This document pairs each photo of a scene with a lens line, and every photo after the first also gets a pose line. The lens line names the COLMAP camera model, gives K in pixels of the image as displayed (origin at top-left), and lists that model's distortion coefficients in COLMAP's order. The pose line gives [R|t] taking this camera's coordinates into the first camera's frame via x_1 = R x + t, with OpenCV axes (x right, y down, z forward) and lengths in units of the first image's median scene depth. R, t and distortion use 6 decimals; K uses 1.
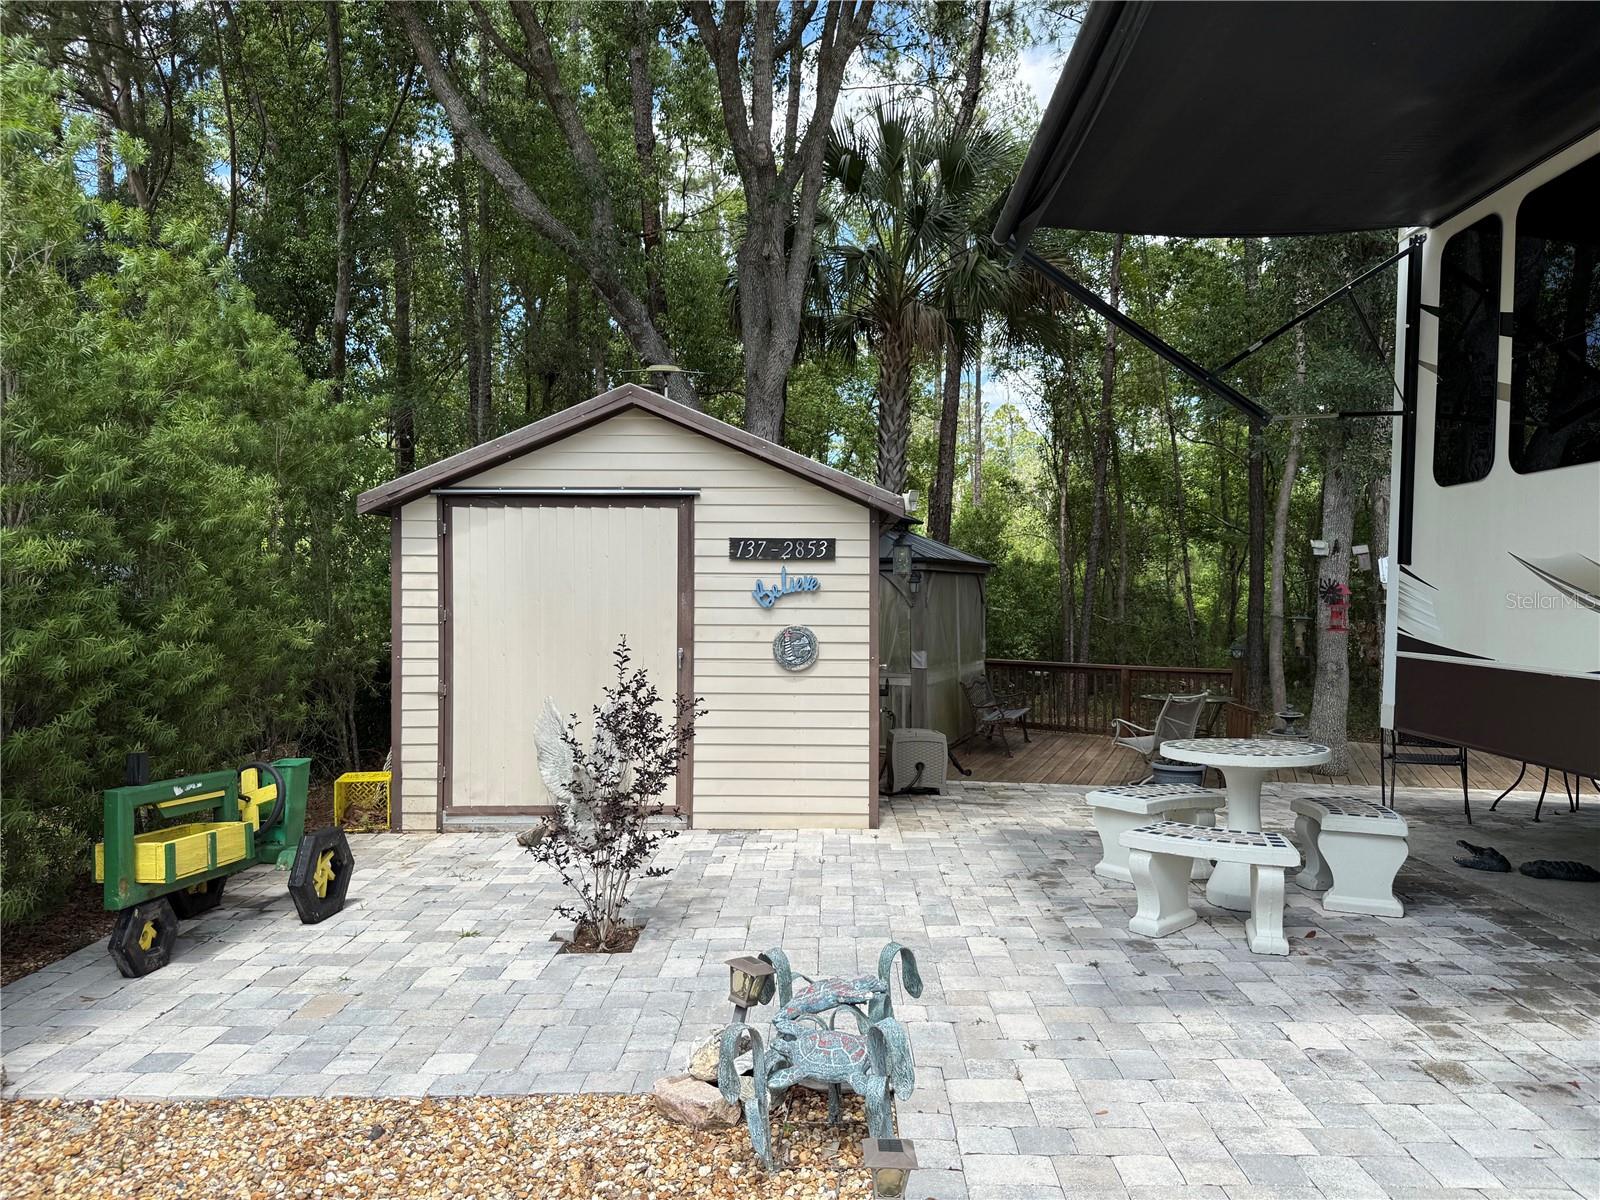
lens RADIAL K [[1124.6, 0, 805.1], [0, 1124.6, 600.2], [0, 0, 1]] dist [0.130001, -0.198964]
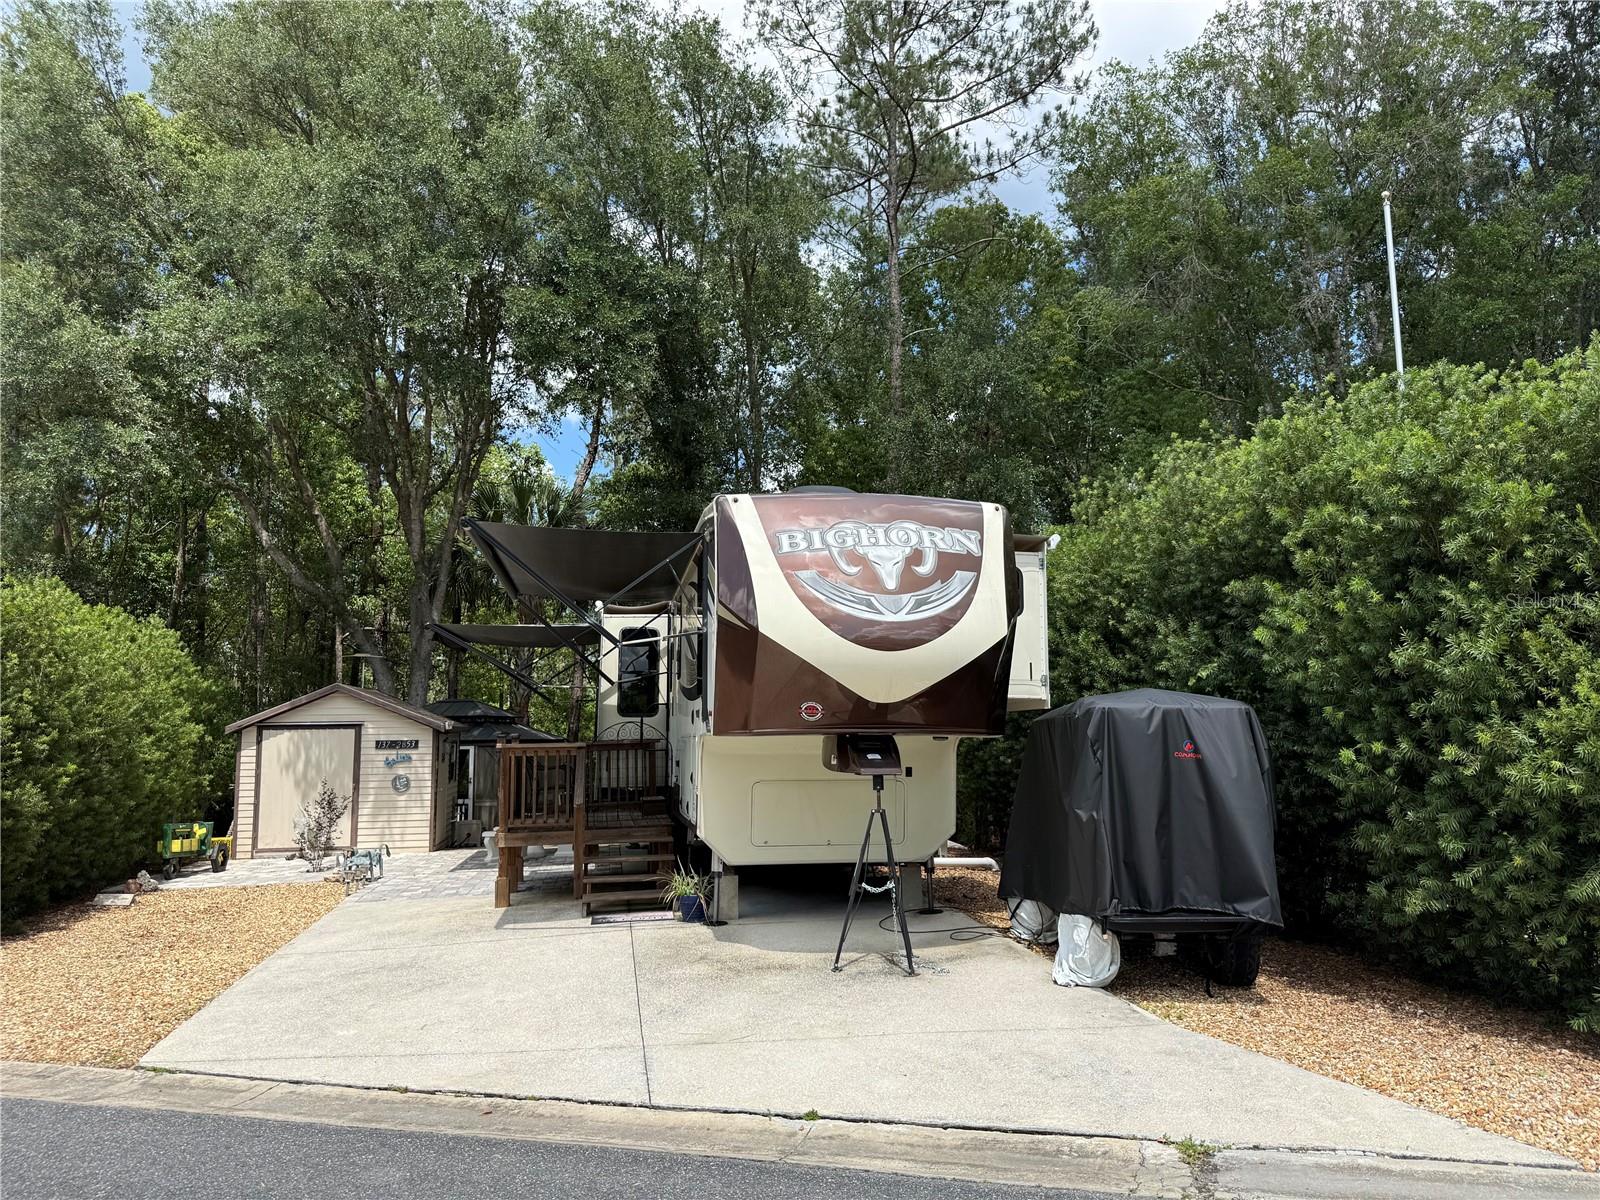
lens RADIAL K [[1123.2, 0, 800.0], [0, 1123.2, 600.0], [0, 0, 1]] dist [-0.002364, -0.000229]
pose [[0.980259, 0.009470, 0.197489, 0.375708], [0.017865, 0.990524, -0.136173, -0.005994], [-0.196907, 0.137013, 0.970801, -1.739874]]
